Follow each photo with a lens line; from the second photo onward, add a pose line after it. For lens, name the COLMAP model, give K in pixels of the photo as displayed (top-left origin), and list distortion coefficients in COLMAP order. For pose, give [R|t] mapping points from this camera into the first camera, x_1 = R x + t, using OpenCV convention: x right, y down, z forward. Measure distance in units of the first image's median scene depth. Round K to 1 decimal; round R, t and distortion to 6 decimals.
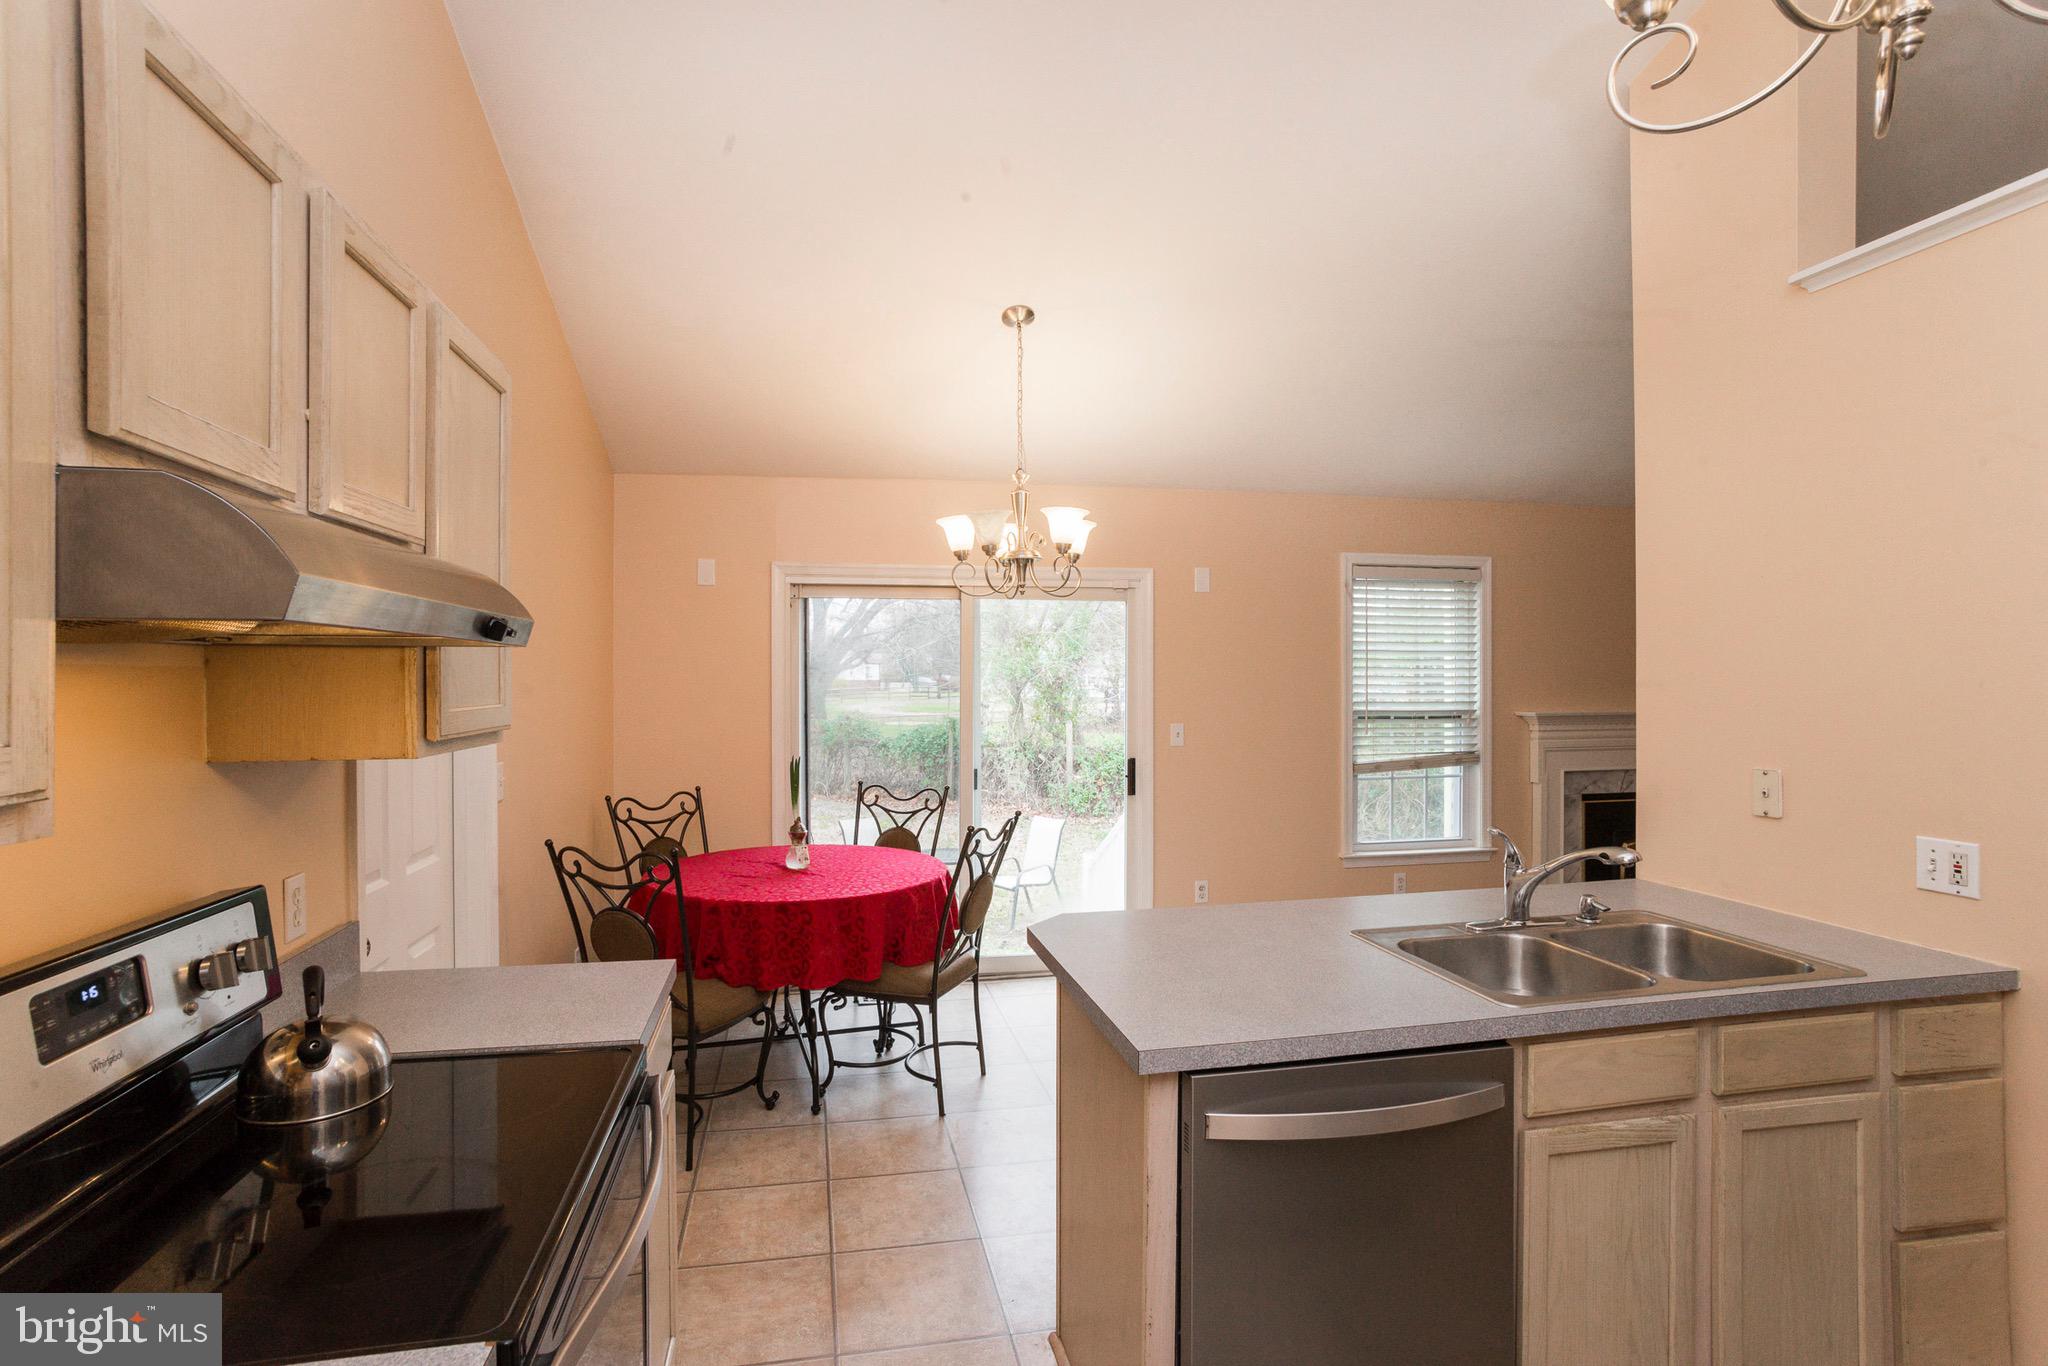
lens RADIAL K [[992.3, 0, 1024.0], [0, 992.3, 683.0], [0, 0, 1]] dist [-0.036425, 0.026159]
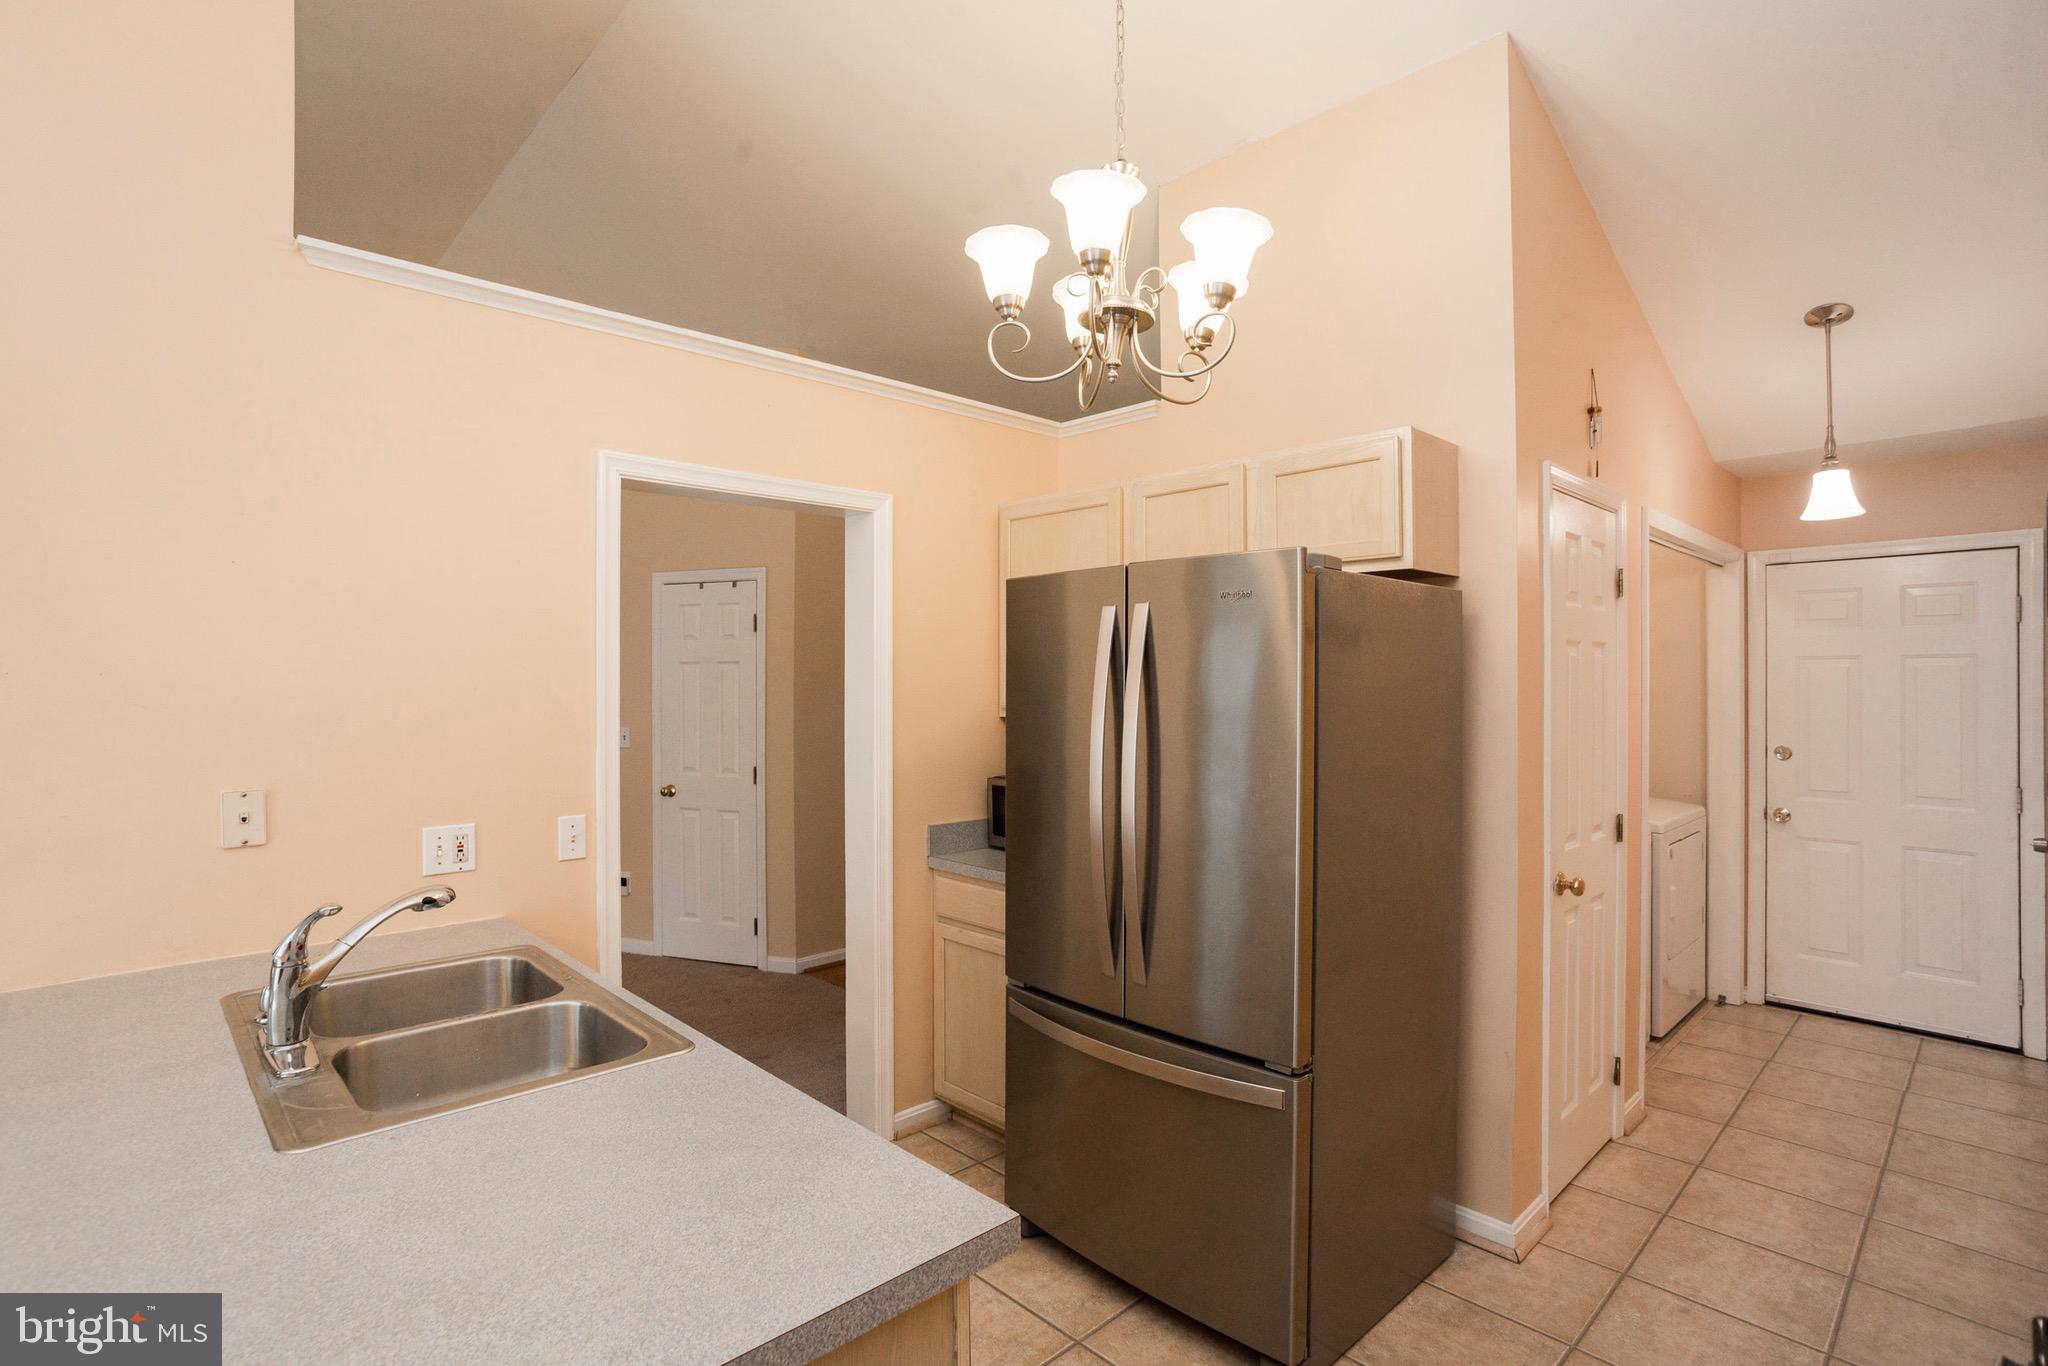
lens RADIAL K [[992.3, 0, 1024.0], [0, 992.3, 683.0], [0, 0, 1]] dist [-0.036425, 0.026159]
pose [[-0.534927, -0.004509, 0.844886, -0.346637], [-0.000333, 0.999987, 0.005127, -0.006749], [-0.844898, 0.002461, -0.534921, 1.056136]]
